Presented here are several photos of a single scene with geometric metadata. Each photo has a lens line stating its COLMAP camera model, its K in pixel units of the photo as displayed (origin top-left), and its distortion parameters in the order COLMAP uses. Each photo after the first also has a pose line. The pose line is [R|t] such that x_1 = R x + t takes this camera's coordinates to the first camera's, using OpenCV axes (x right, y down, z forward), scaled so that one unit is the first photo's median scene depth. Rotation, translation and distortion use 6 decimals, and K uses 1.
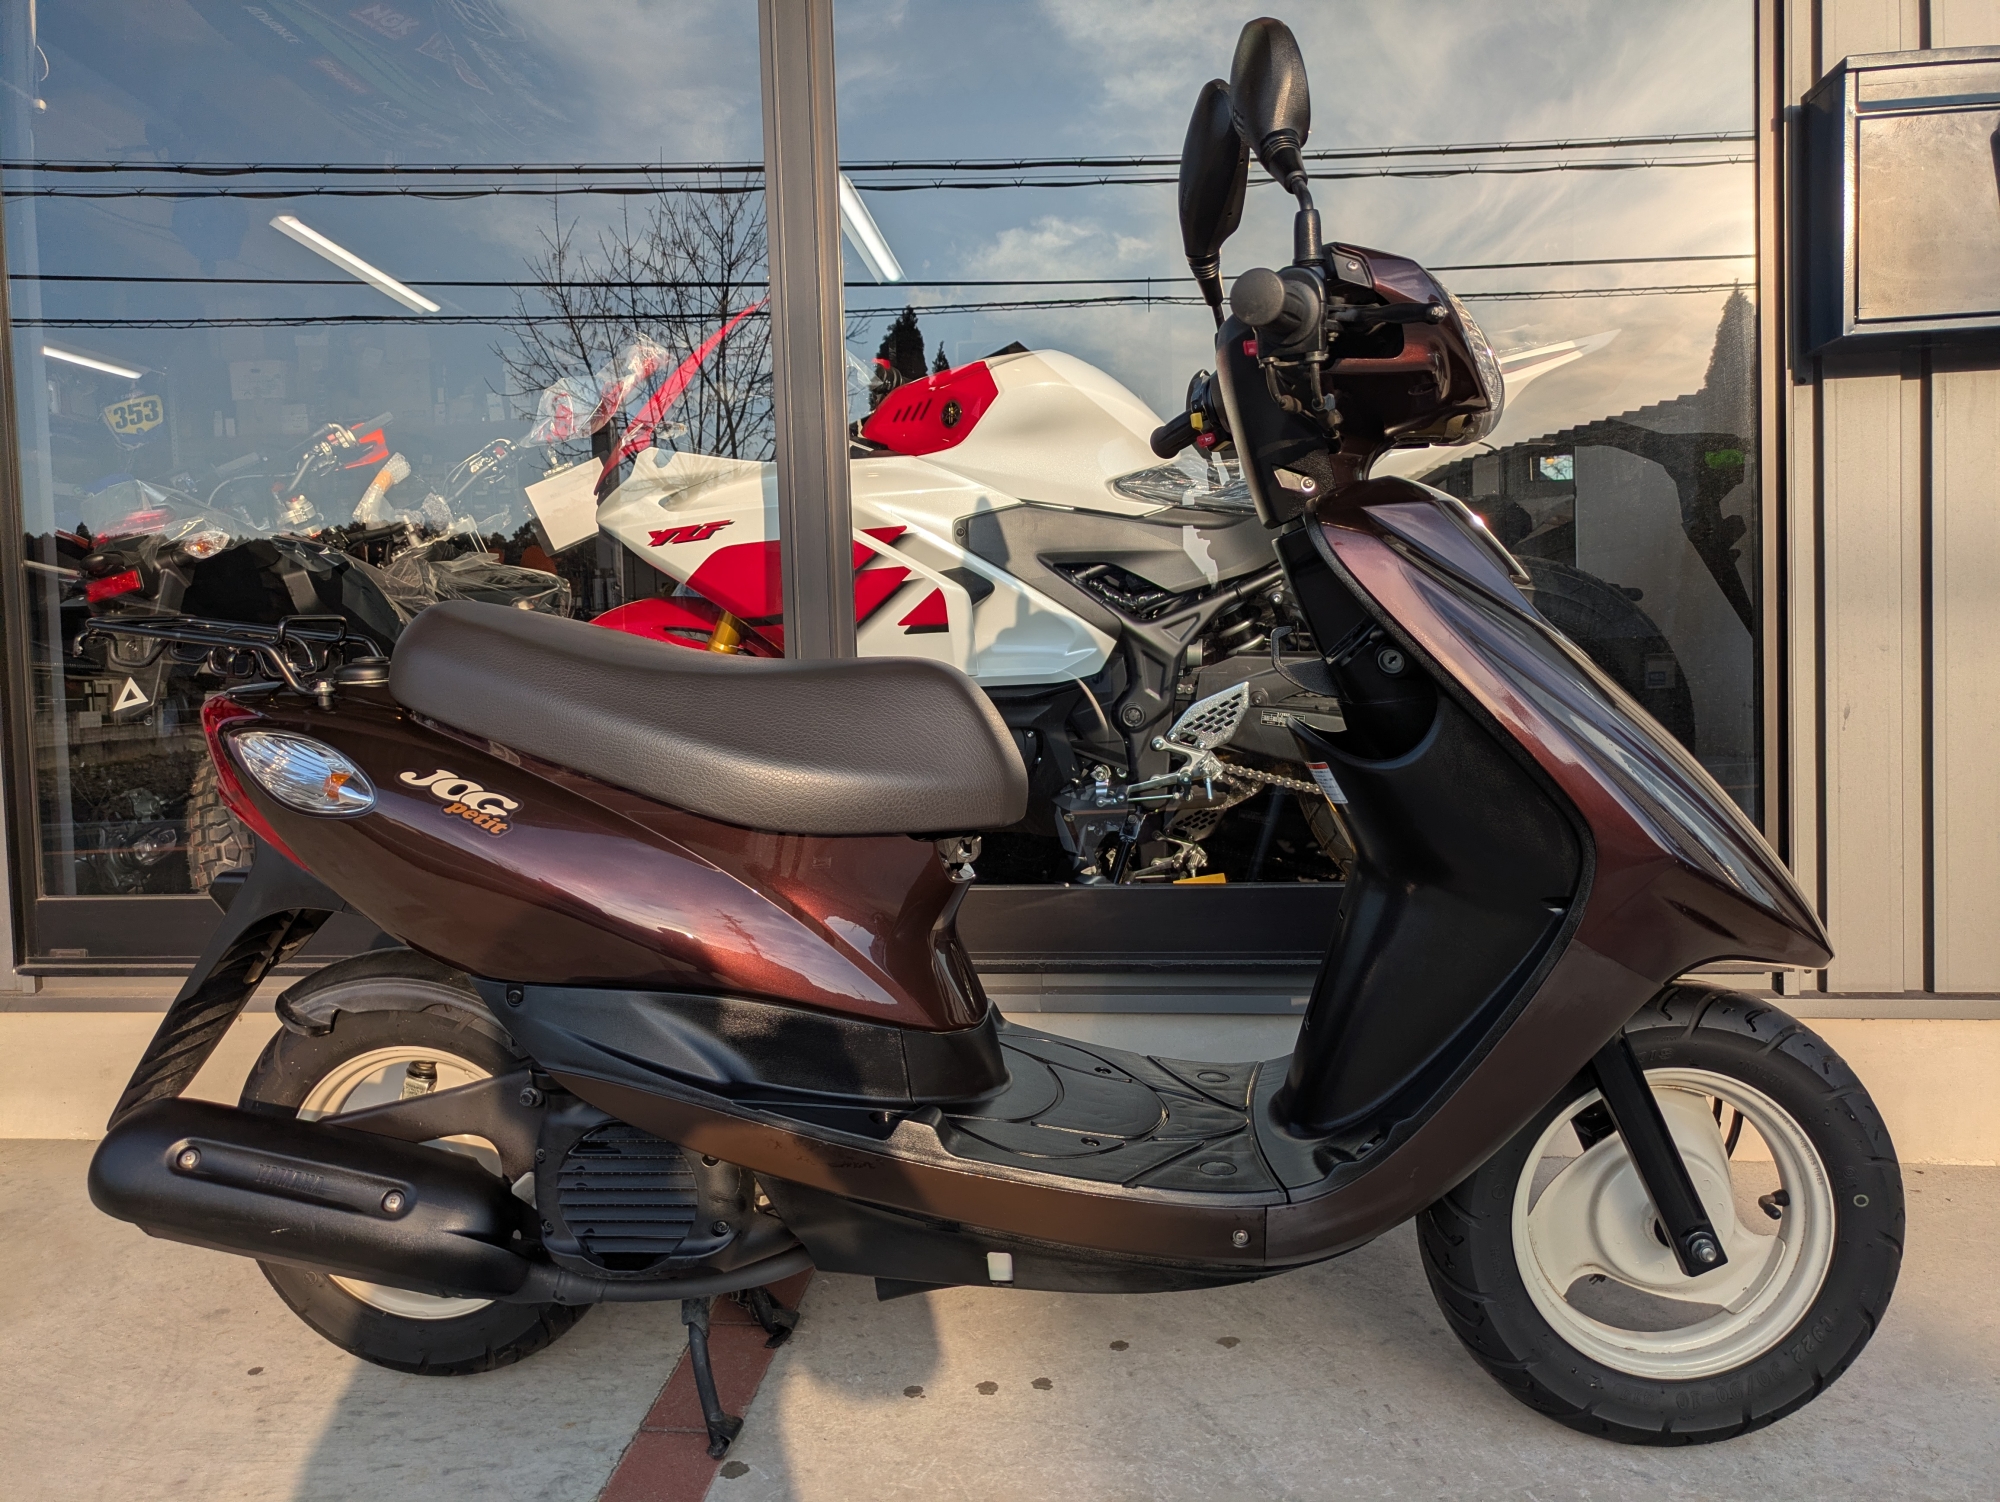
lens RADIAL K [[1493.7, 0, 974.6], [0, 1493.7, 760.2], [0, 0, 1]] dist [0.034820, -0.027196]
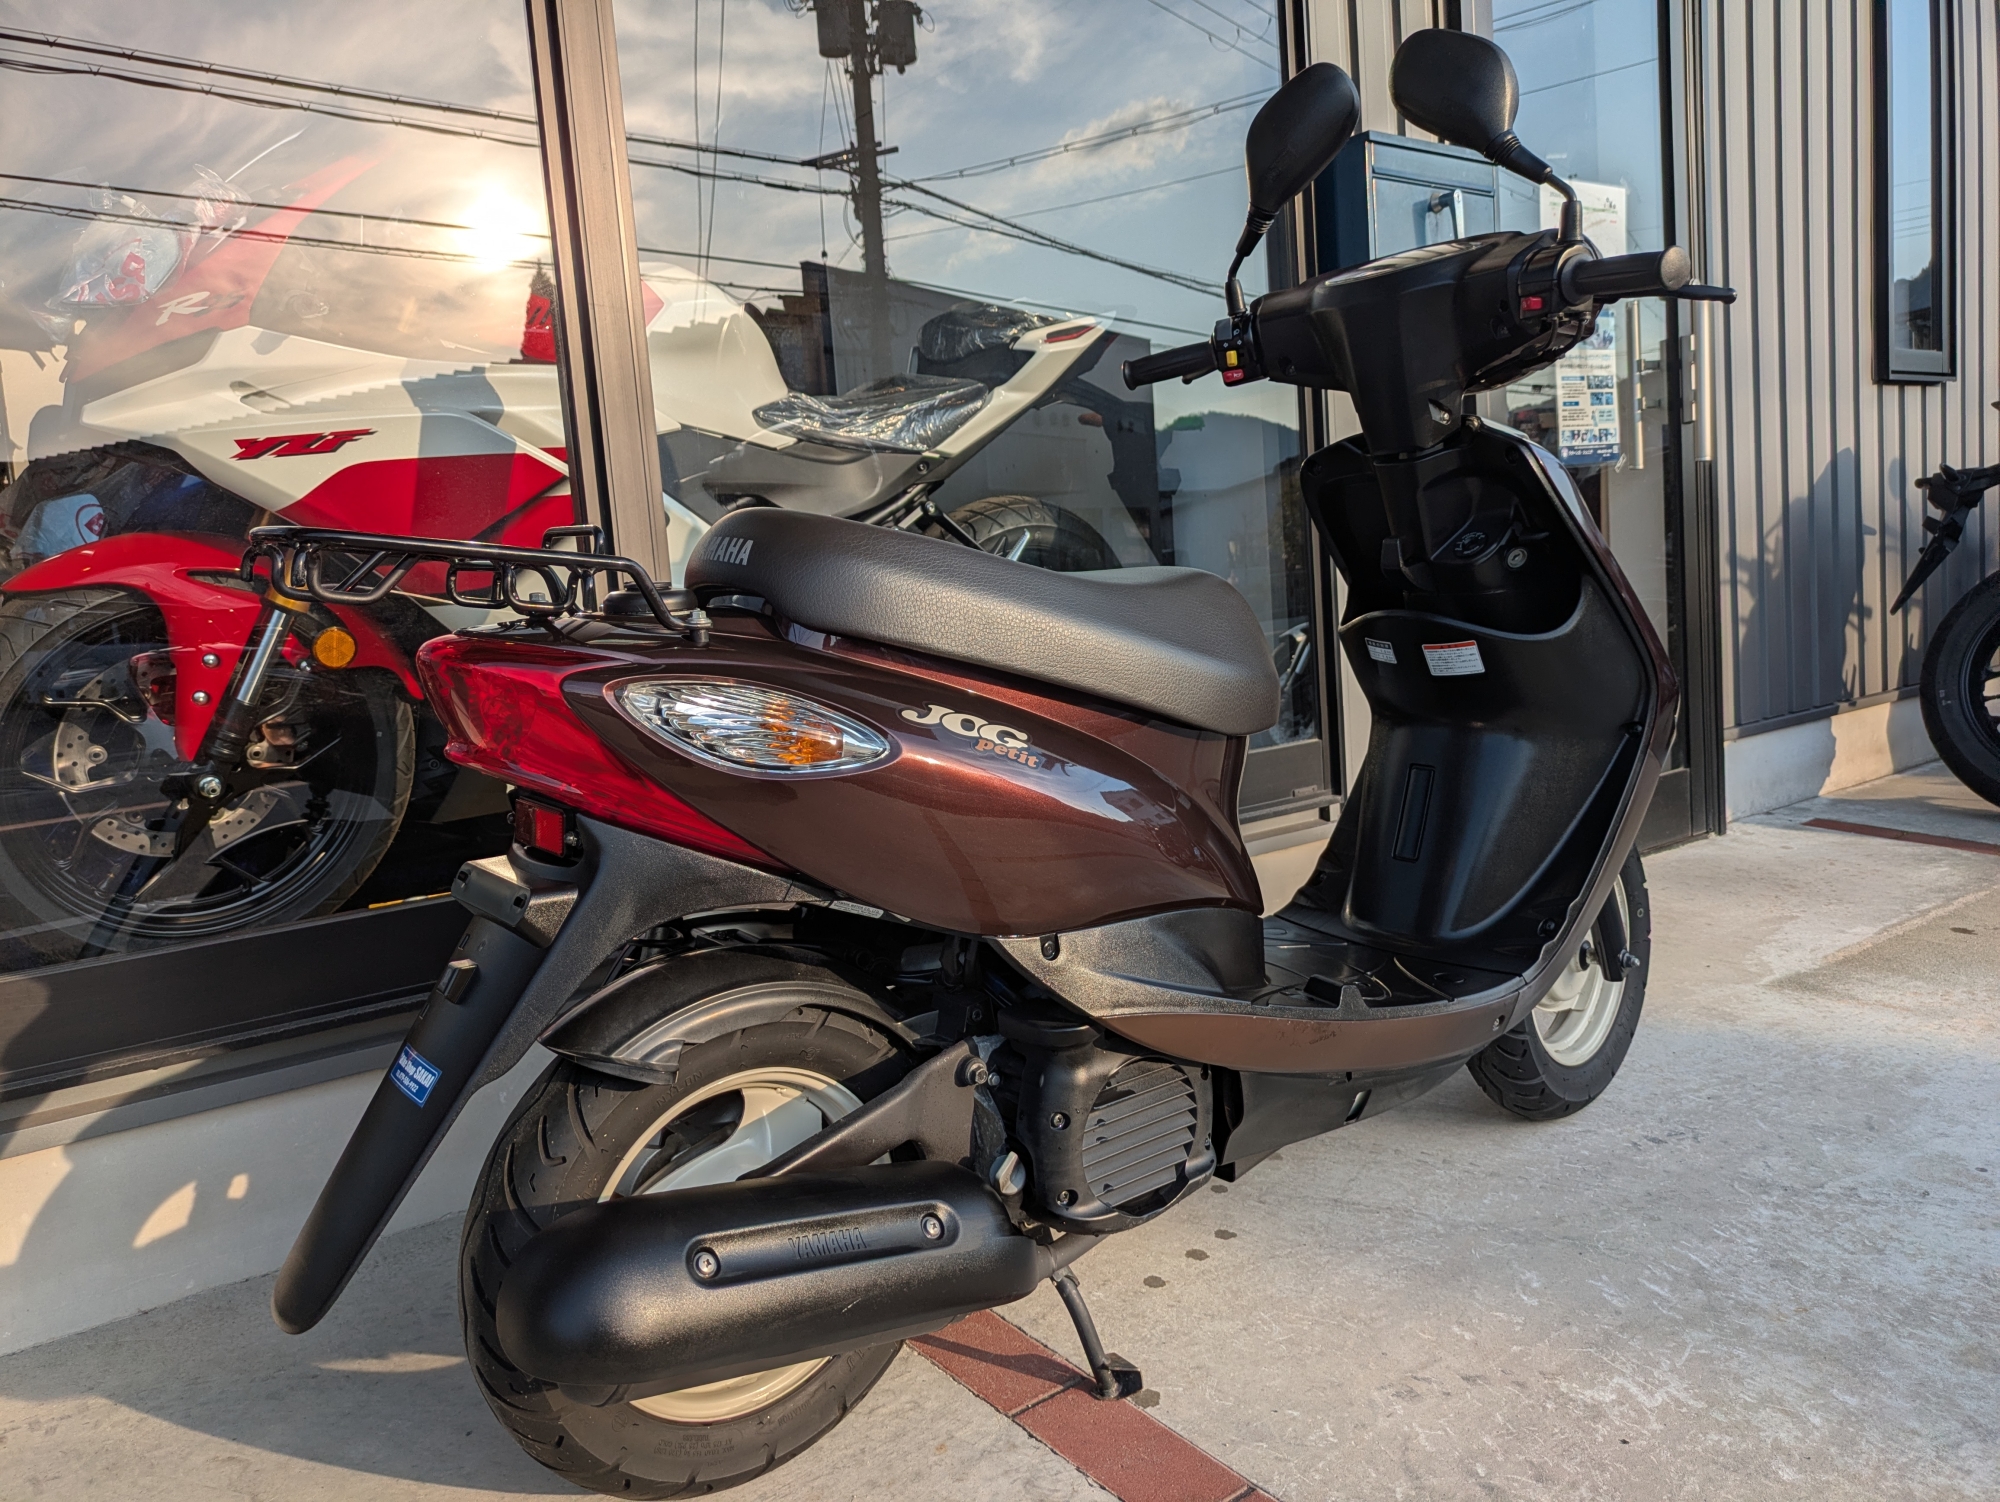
lens RADIAL K [[1493.7, 0, 989.7], [0, 1493.7, 753.3], [0, 0, 1]] dist [0.034820, -0.027196]
pose [[0.701010, -0.101544, 0.705885, -0.504671], [0.088922, 0.994532, 0.054760, -0.005085], [-0.707586, 0.024381, 0.706206, 0.212249]]
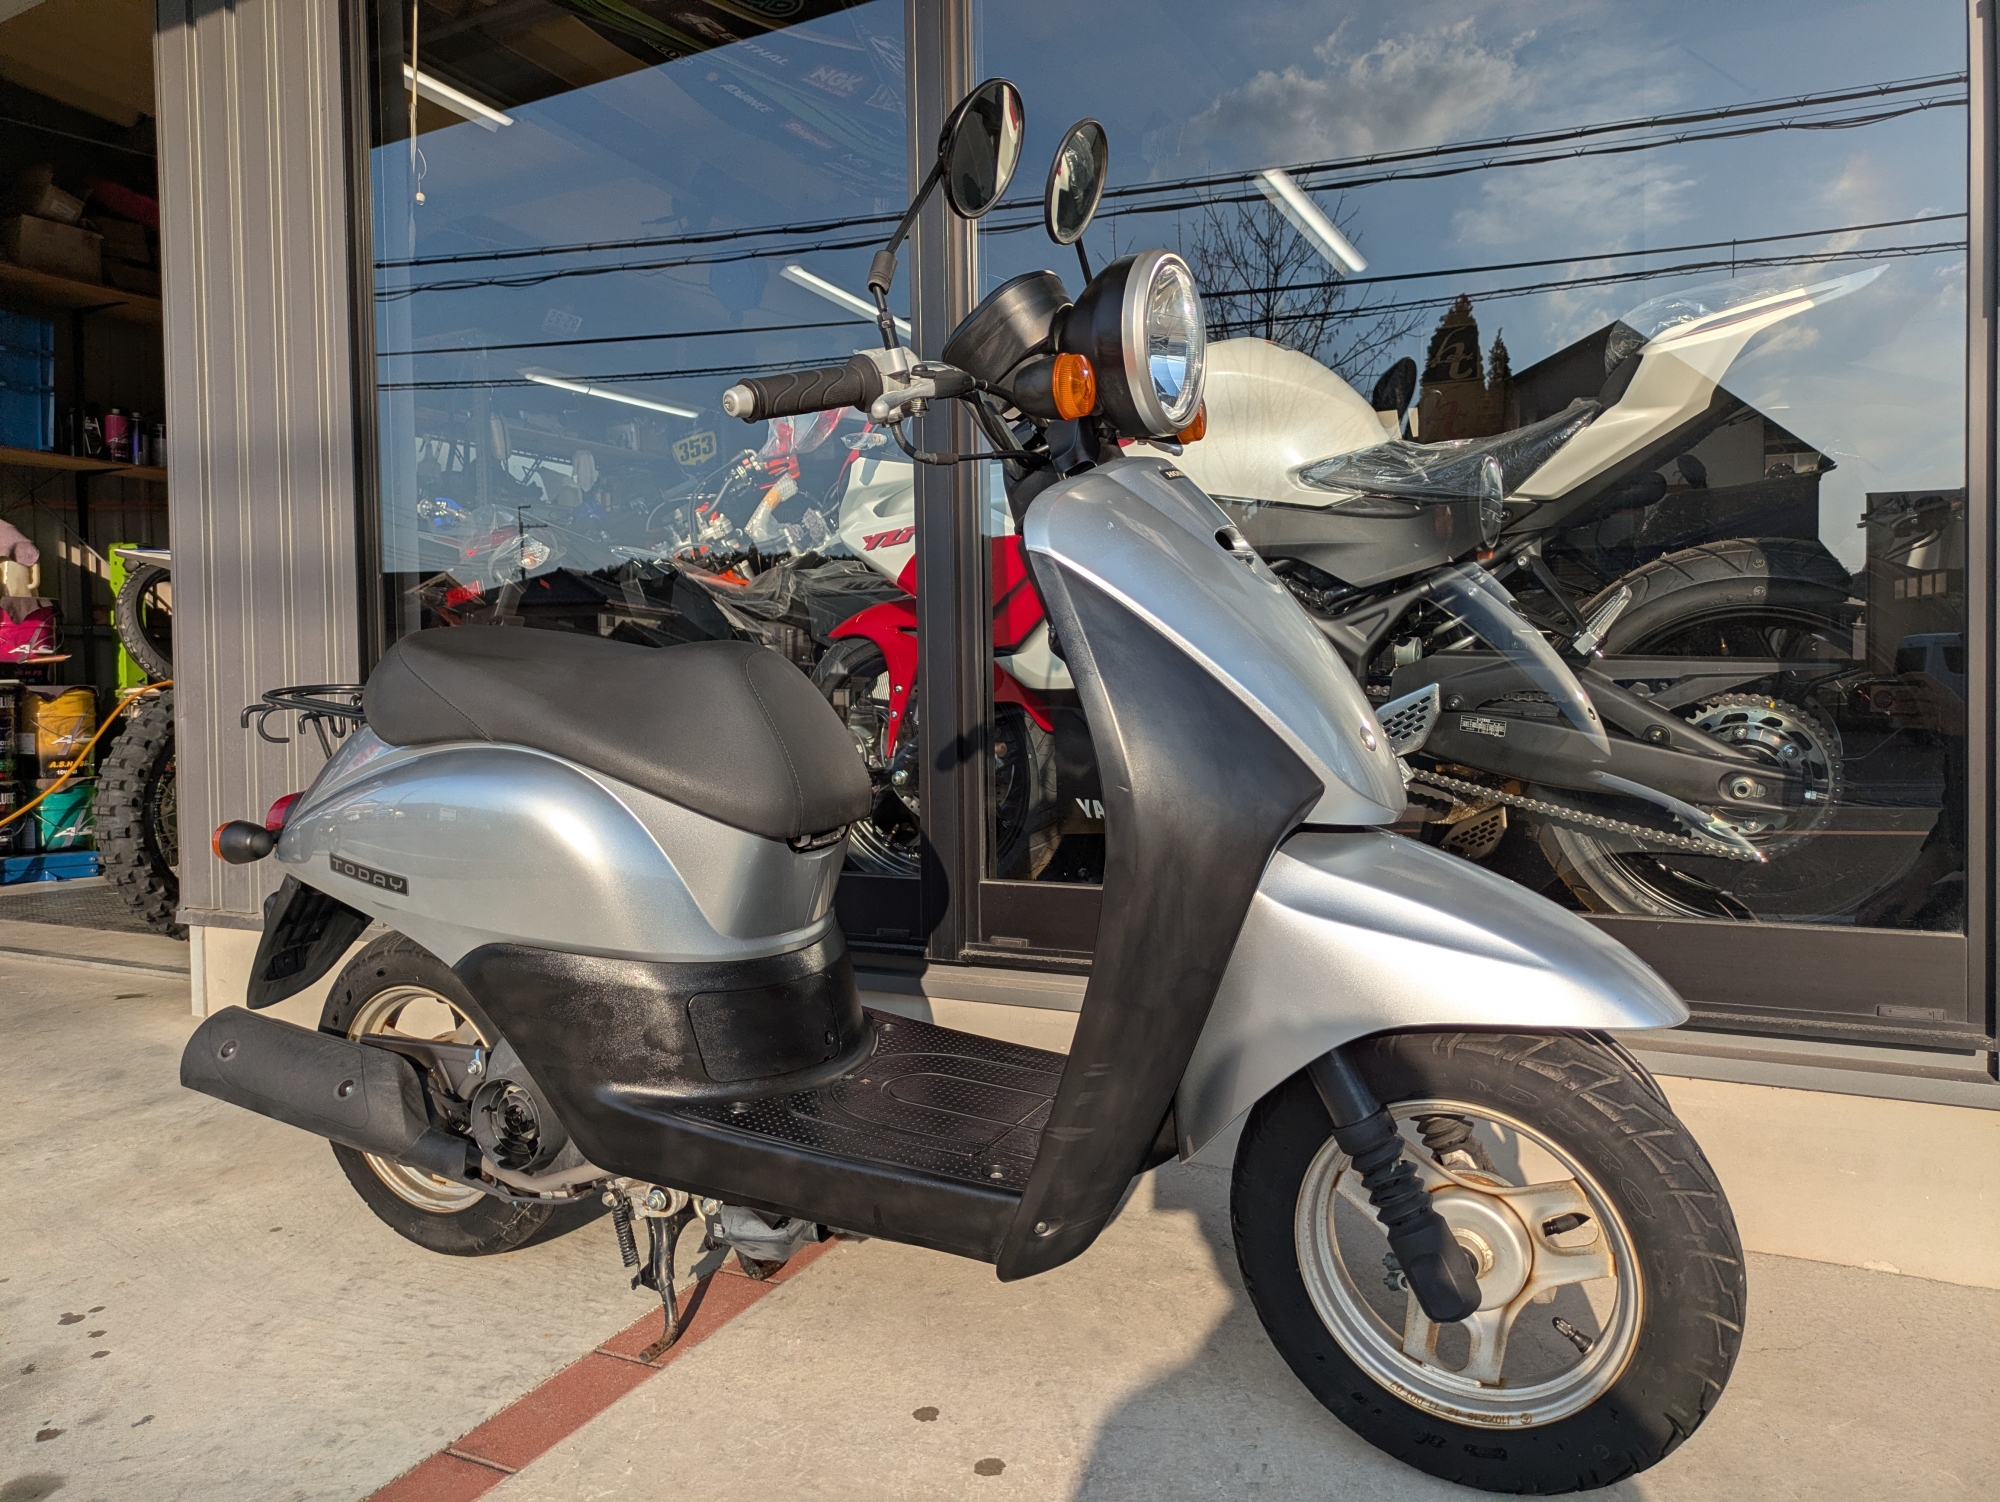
lens RADIAL K [[1493.7, 0, 988.6], [0, 1493.7, 751.4], [0, 0, 1]] dist [0.034820, -0.027196]
pose [[0.929799, 0.028073, -0.366996, 0.264135], [-0.031534, 0.999497, -0.003438, 0.000981], [0.366715, 0.014770, 0.930216, 0.045322]]
